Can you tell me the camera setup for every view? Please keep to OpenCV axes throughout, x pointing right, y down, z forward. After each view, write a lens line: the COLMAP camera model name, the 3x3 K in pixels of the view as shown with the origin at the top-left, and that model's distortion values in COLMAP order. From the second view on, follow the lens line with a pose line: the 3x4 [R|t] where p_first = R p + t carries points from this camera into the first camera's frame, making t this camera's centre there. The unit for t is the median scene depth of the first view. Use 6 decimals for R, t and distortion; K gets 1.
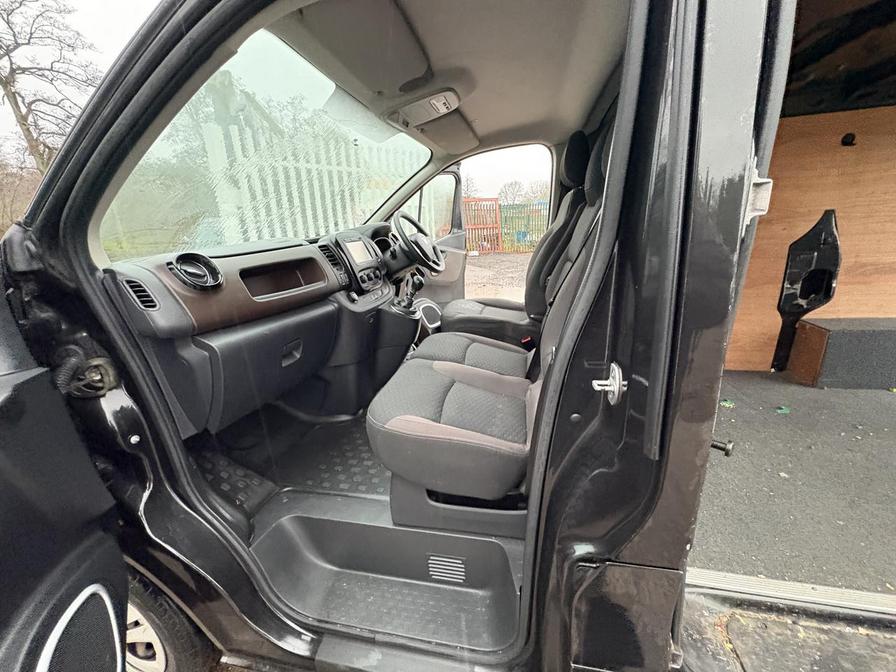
lens RADIAL K [[355.7, 0, 447.1], [0, 355.7, 332.8], [0, 0, 1]] dist [0.000949, -0.000103]
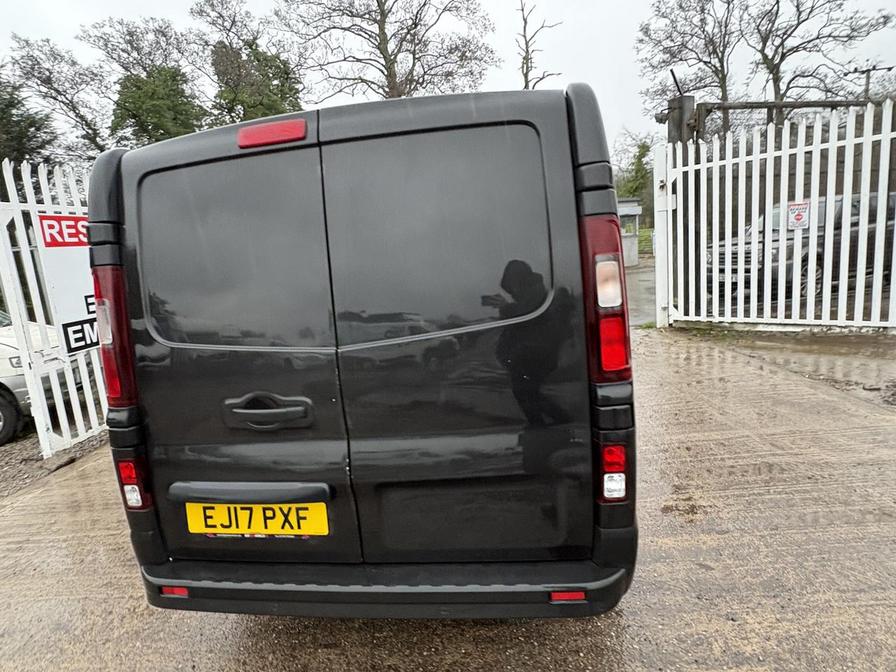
lens RADIAL K [[500.2, 0, 447.9], [0, 500.2, 331.1], [0, 0, 1]] dist [0.000428, 0.001580]
pose [[0.063020, 0.197651, -0.978245, 2.569522], [-0.202202, 0.962393, 0.181422, -0.316511], [0.977314, 0.186370, 0.100615, 0.512356]]
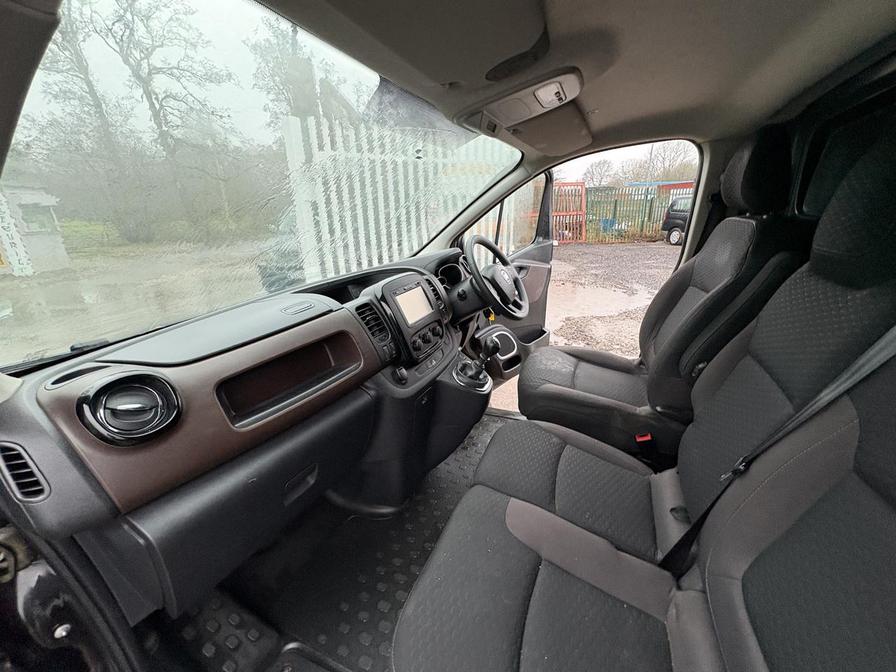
lens RADIAL K [[355.7, 0, 445.9], [0, 355.7, 333.5], [0, 0, 1]] dist [0.000949, -0.000103]
pose [[0.978695, 0.077383, -0.190177, -0.034032], [-0.068516, 0.996253, 0.052777, -0.183516], [0.193548, -0.038623, 0.980330, 0.251645]]
